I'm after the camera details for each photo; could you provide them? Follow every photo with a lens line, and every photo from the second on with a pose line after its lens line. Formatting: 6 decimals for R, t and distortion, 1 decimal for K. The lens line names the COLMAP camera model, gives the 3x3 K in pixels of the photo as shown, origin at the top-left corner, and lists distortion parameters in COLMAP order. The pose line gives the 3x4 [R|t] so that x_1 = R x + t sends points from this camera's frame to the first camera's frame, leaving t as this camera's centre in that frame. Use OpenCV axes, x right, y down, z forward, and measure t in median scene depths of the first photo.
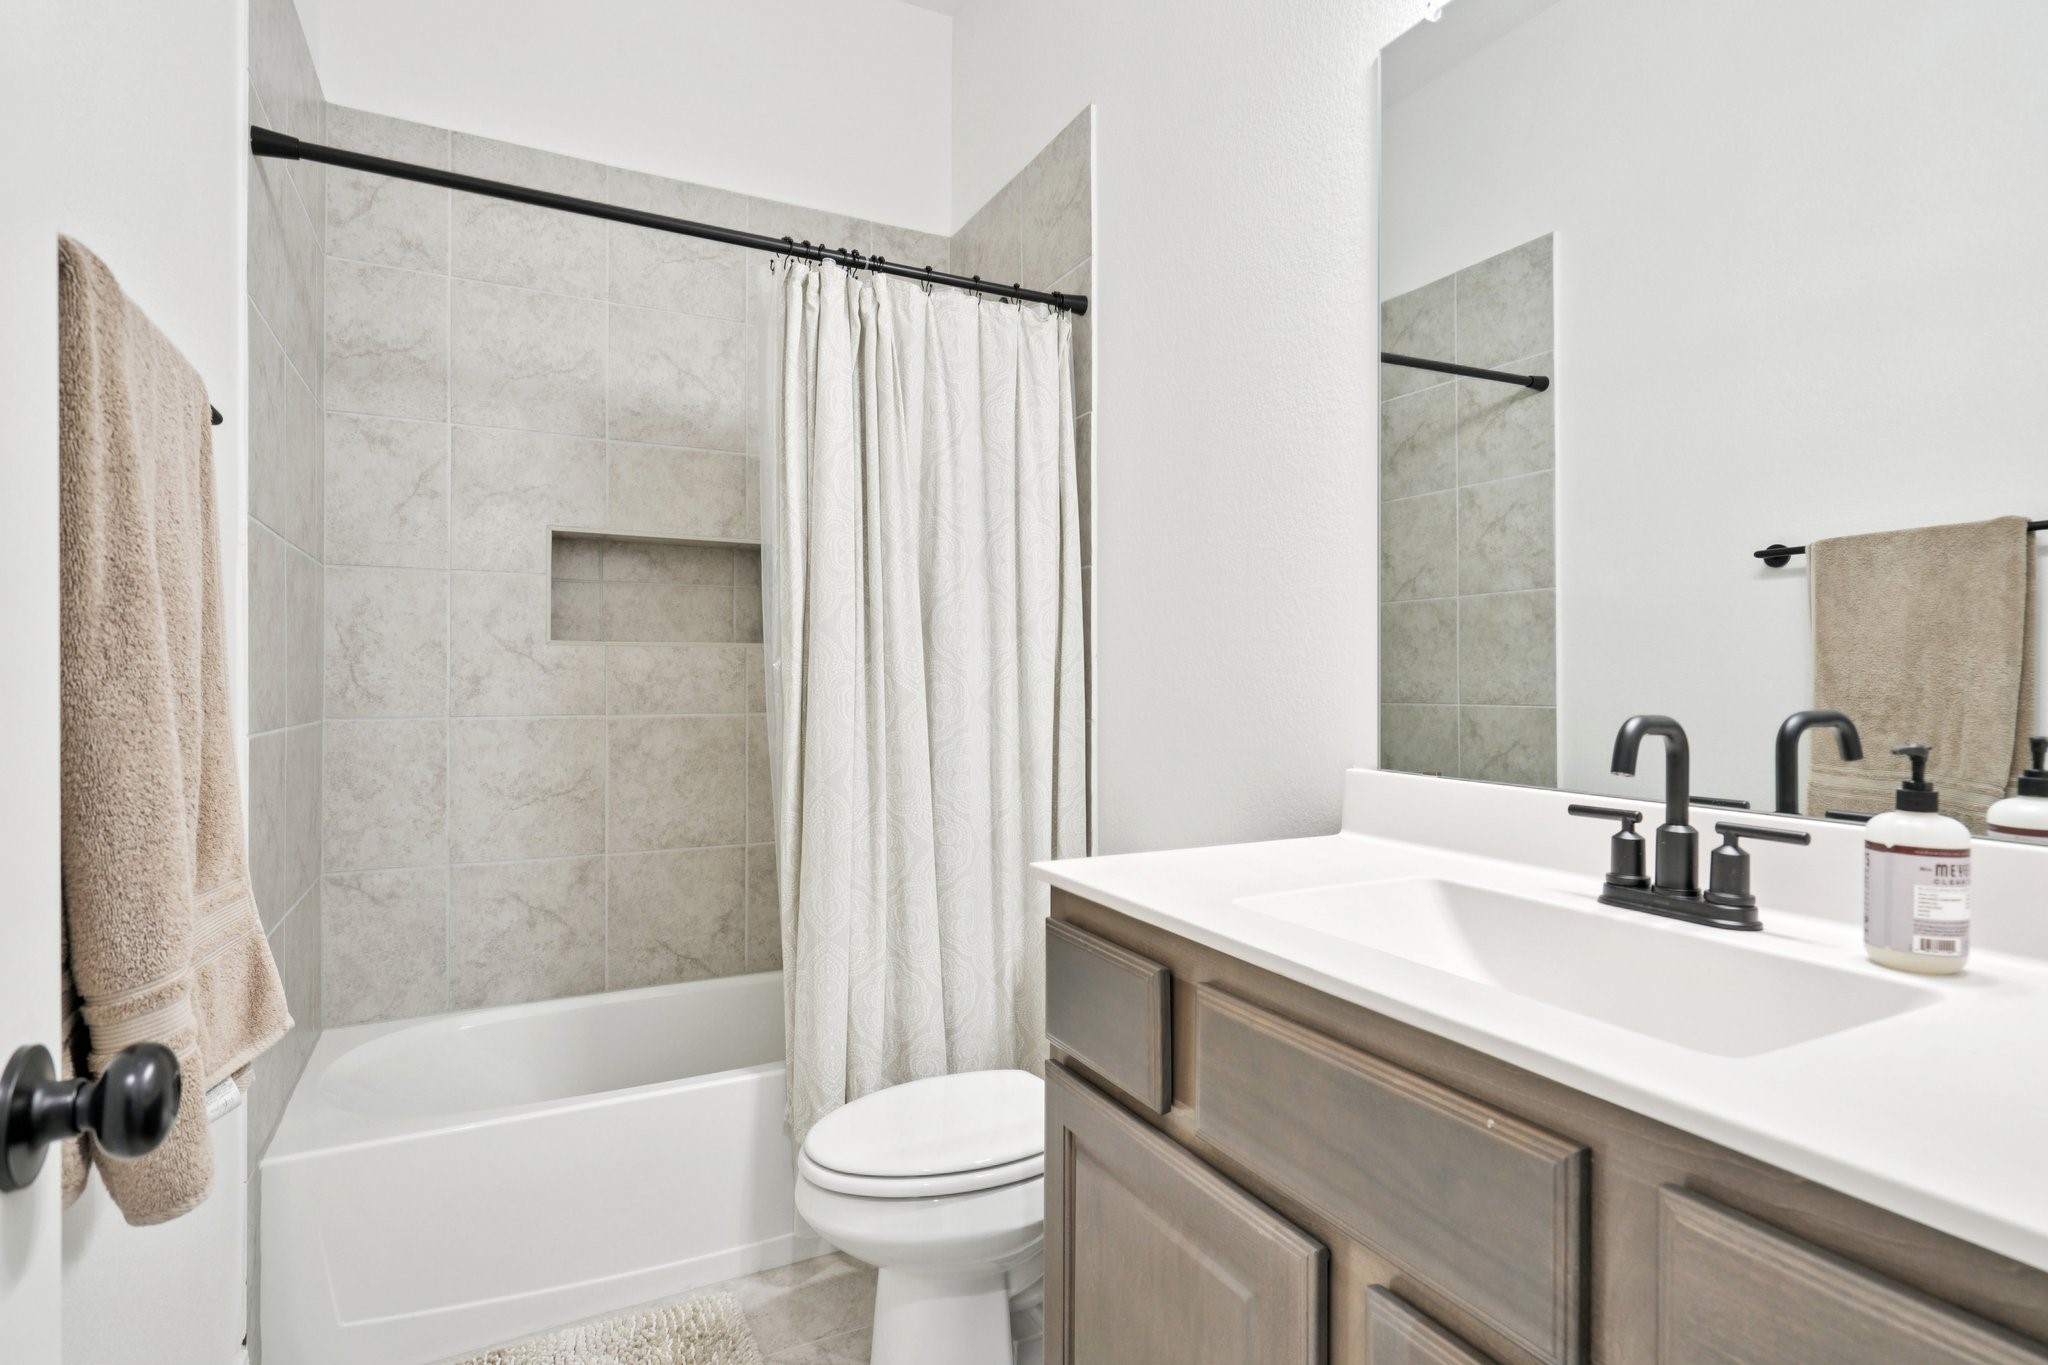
lens RADIAL K [[1035.5, 0, 1026.2], [0, 1035.5, 693.2], [0, 0, 1]] dist [0.003312, 0.000910]
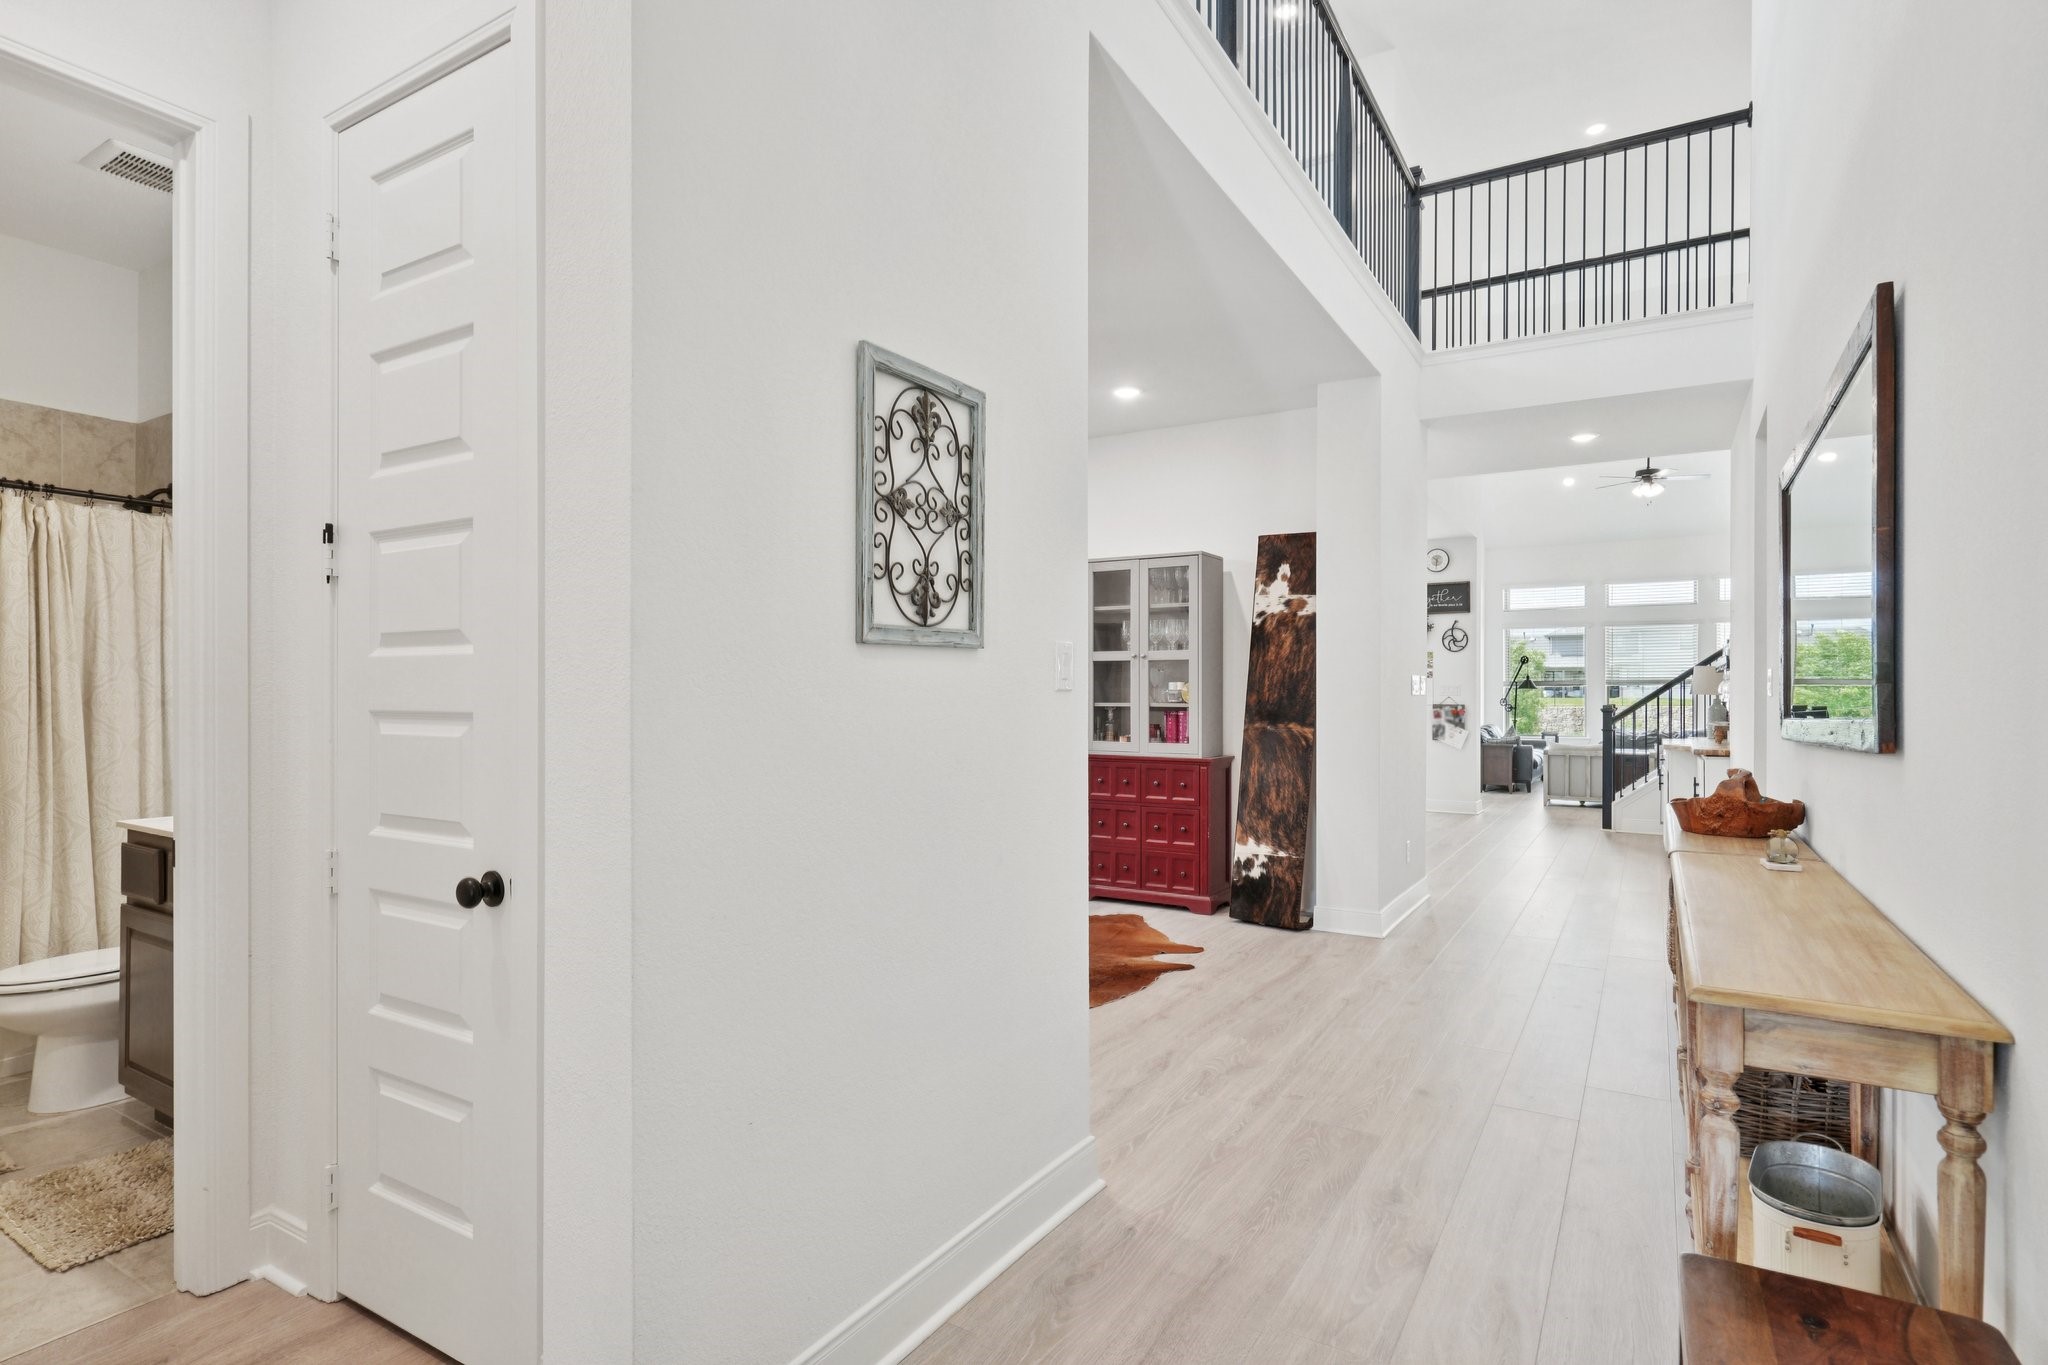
lens RADIAL K [[1035.5, 0, 1026.2], [0, 1035.5, 693.2], [0, 0, 1]] dist [0.003312, 0.000910]
pose [[0.854158, -0.001721, 0.520011, 0.336228], [0.008347, 0.999911, -0.010402, -0.048666], [-0.519947, 0.013225, 0.854096, -1.279761]]
